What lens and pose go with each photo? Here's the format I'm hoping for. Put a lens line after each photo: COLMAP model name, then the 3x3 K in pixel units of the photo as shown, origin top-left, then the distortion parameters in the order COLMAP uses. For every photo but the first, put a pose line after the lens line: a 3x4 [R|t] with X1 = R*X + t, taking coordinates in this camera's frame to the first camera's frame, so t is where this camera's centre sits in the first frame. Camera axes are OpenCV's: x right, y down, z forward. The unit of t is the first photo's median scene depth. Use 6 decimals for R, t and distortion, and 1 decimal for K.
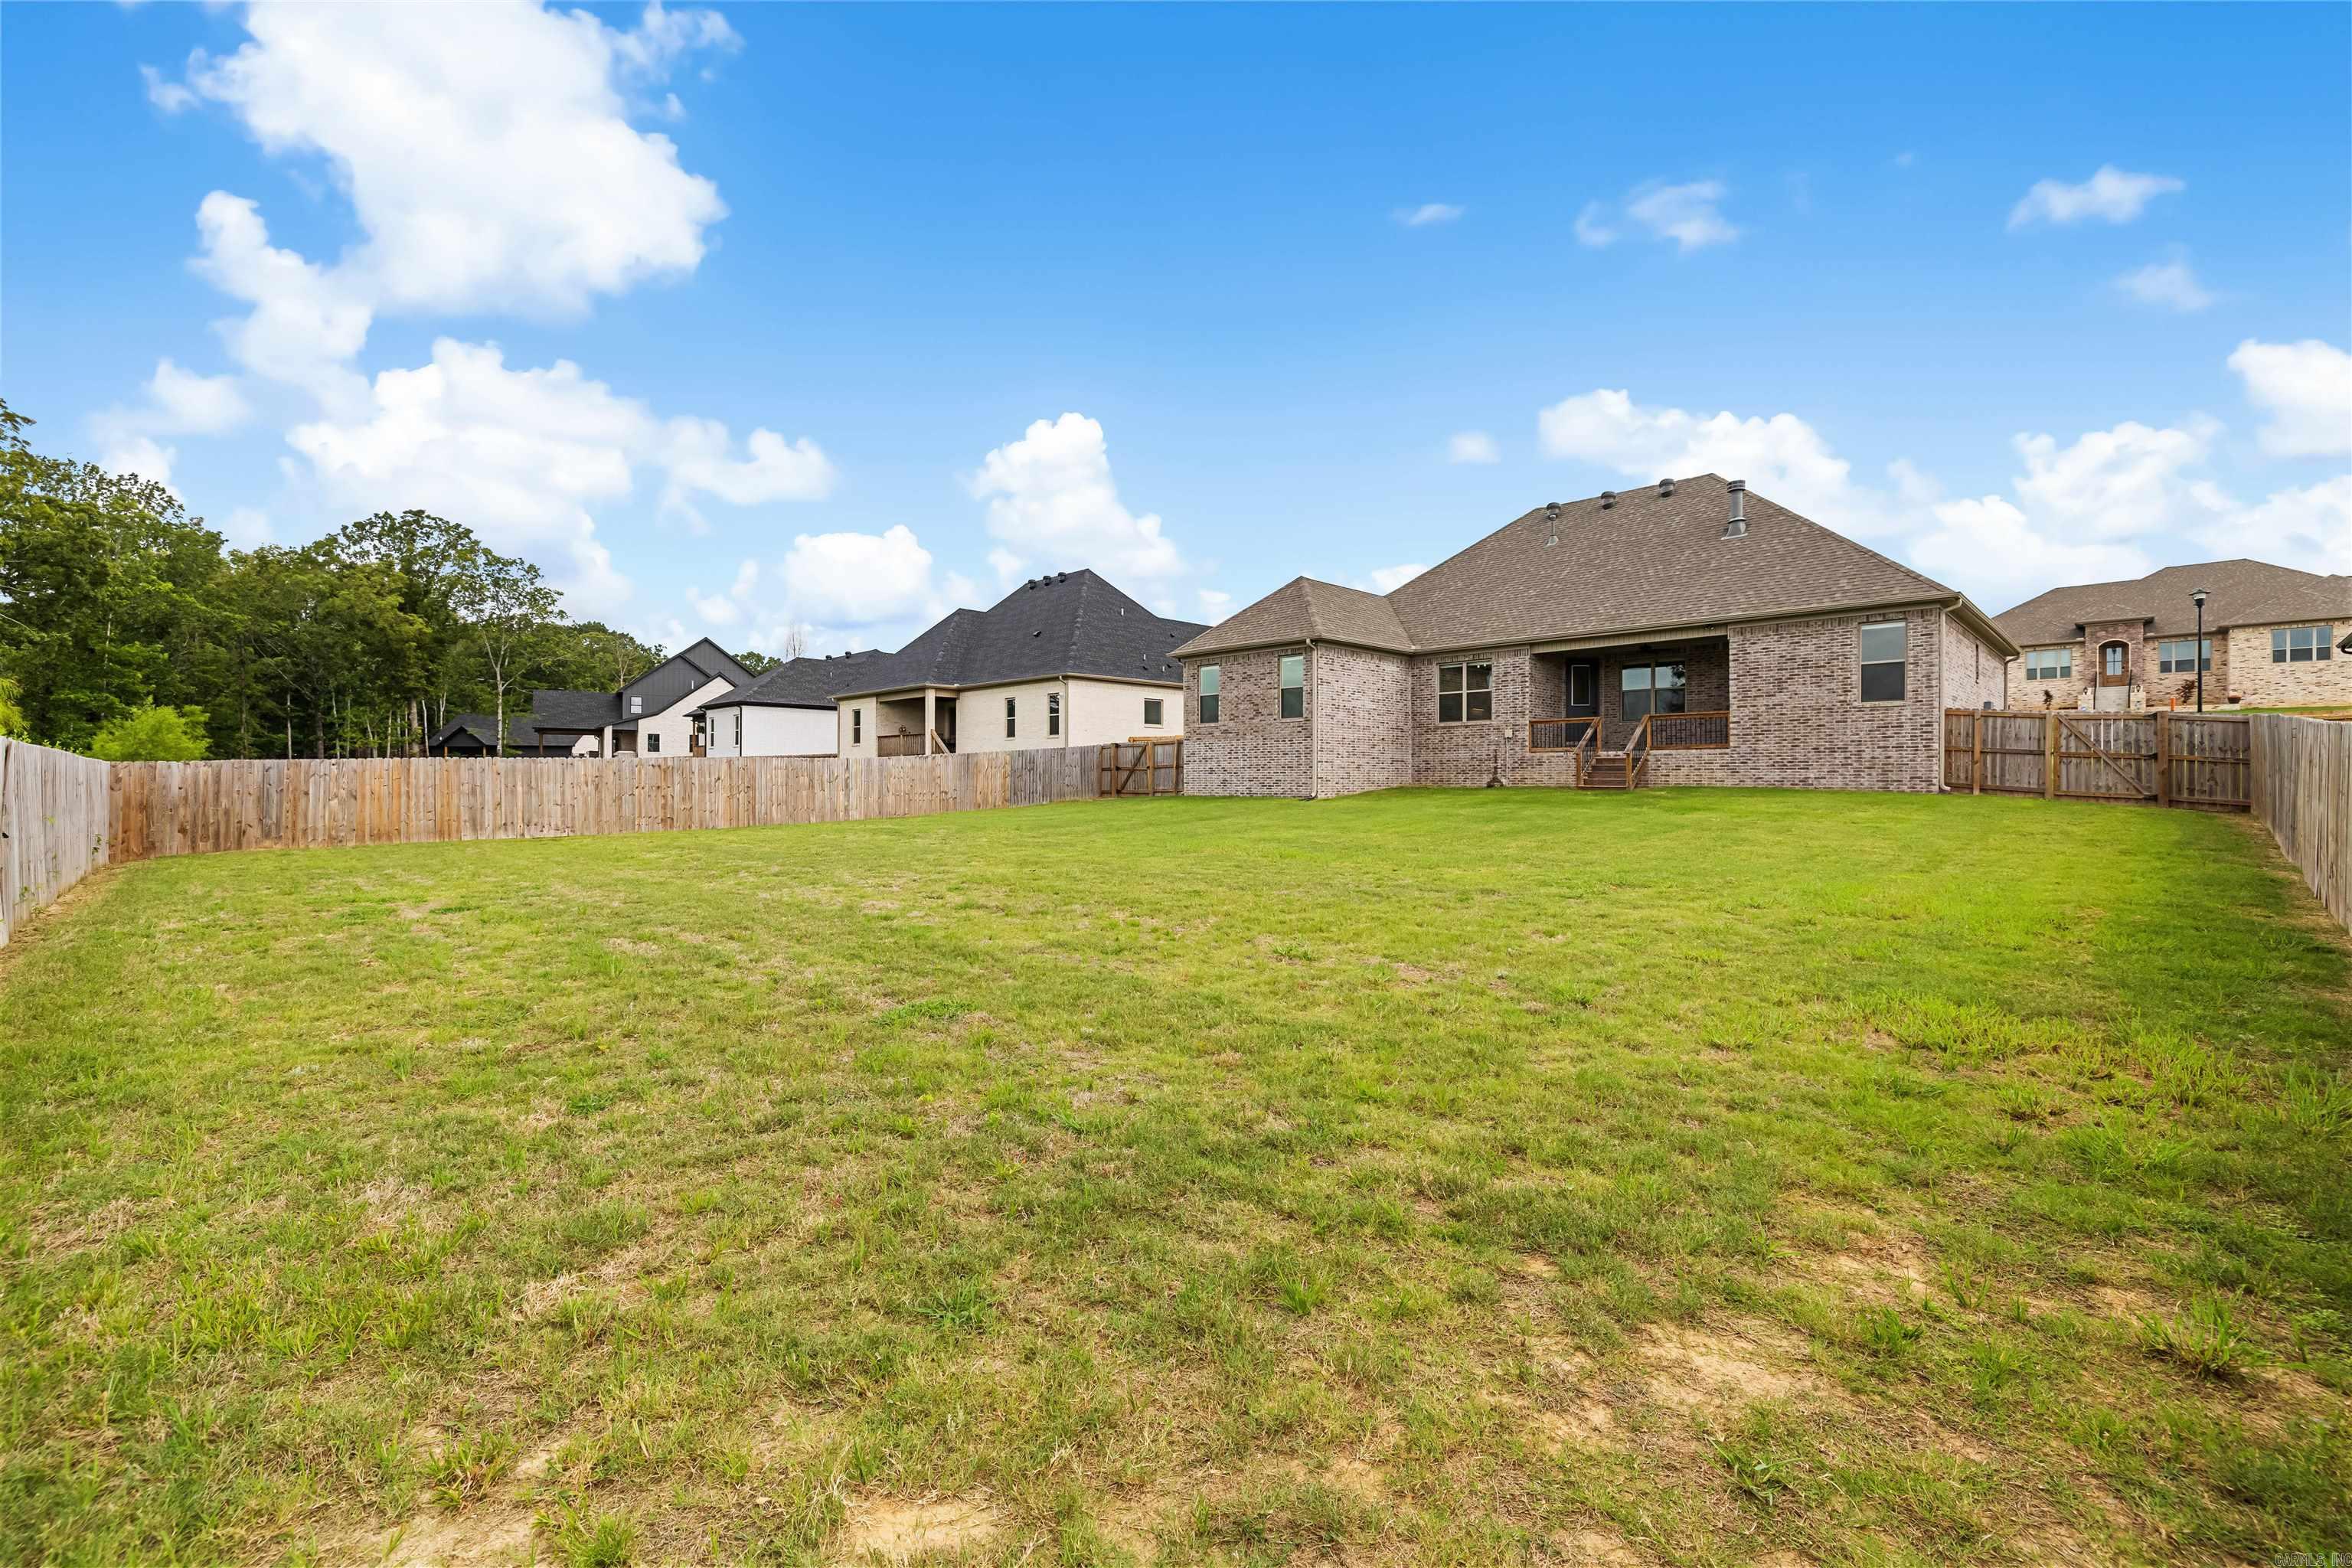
lens RADIAL K [[983.4, 0, 1176.0], [0, 983.4, 784.0], [0, 0, 1]] dist [-0.002887, 0.000480]
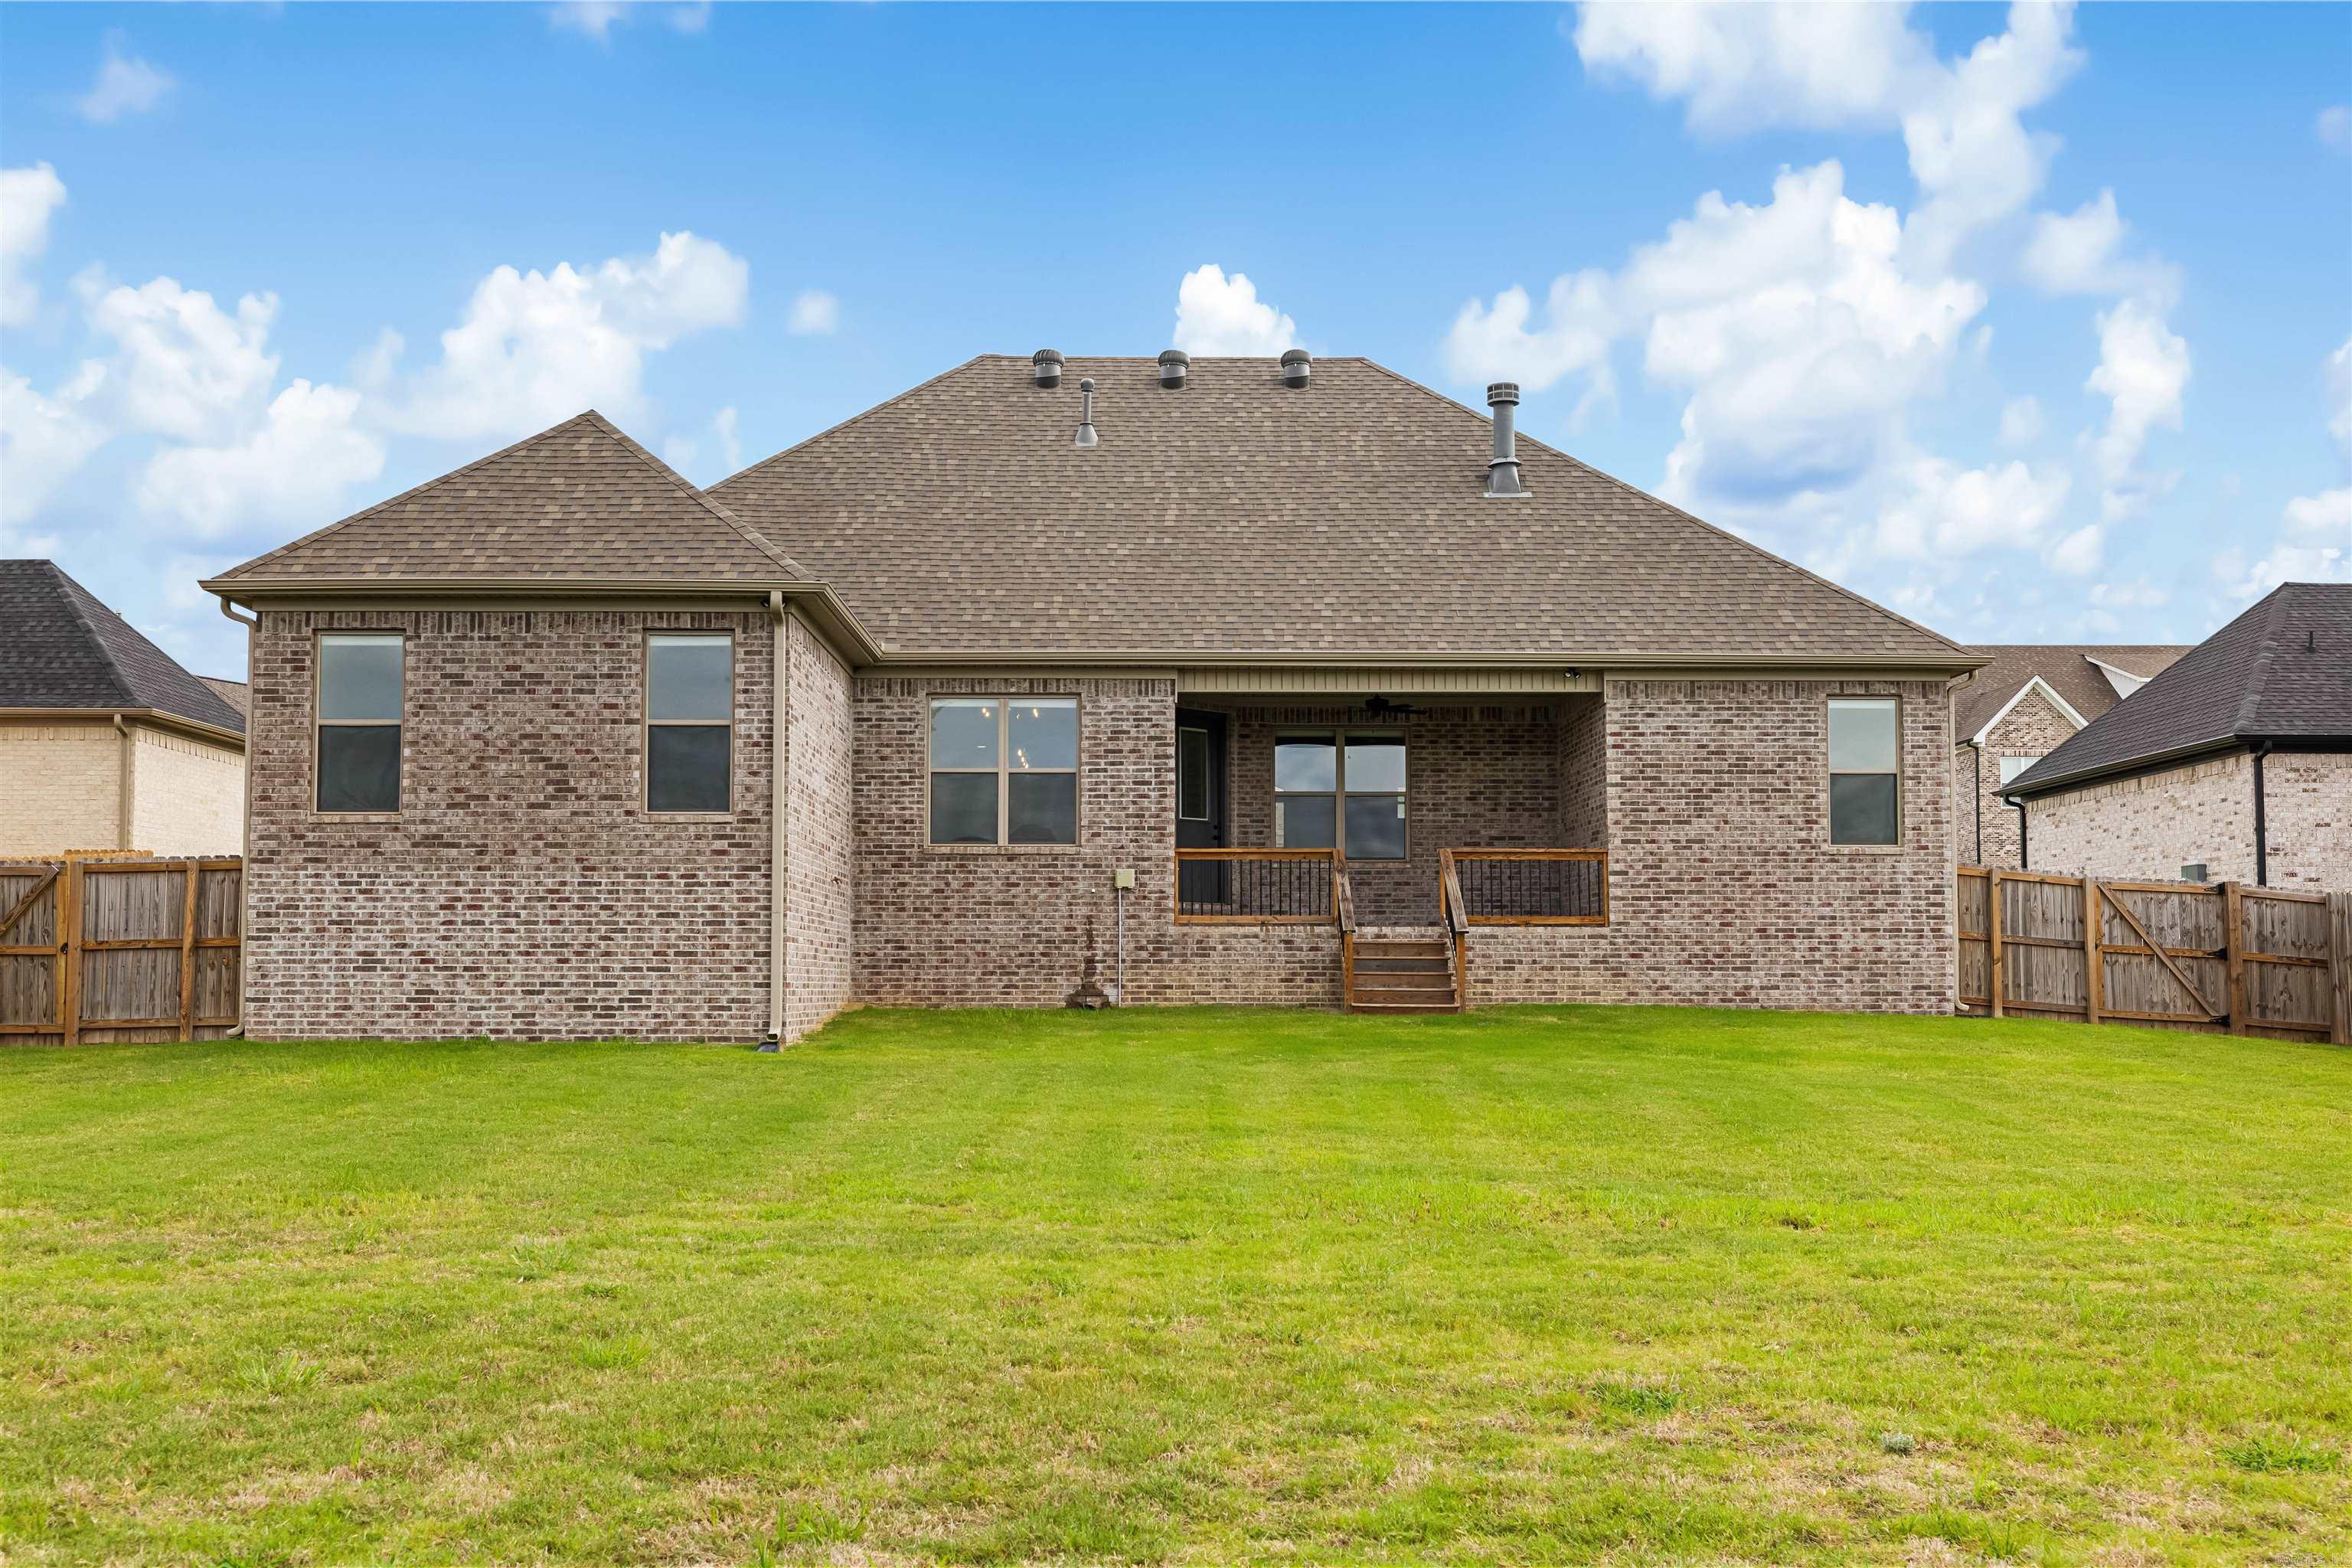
lens RADIAL K [[2280.9, 0, 1176.0], [0, 2280.9, 784.0], [0, 0, 1]] dist [0.002015, 0.000857]
pose [[0.692848, 0.065157, 0.718134, -0.393386], [0.001643, 0.995764, -0.091932, -0.002825], [-0.721082, 0.064875, 0.689806, 0.369502]]
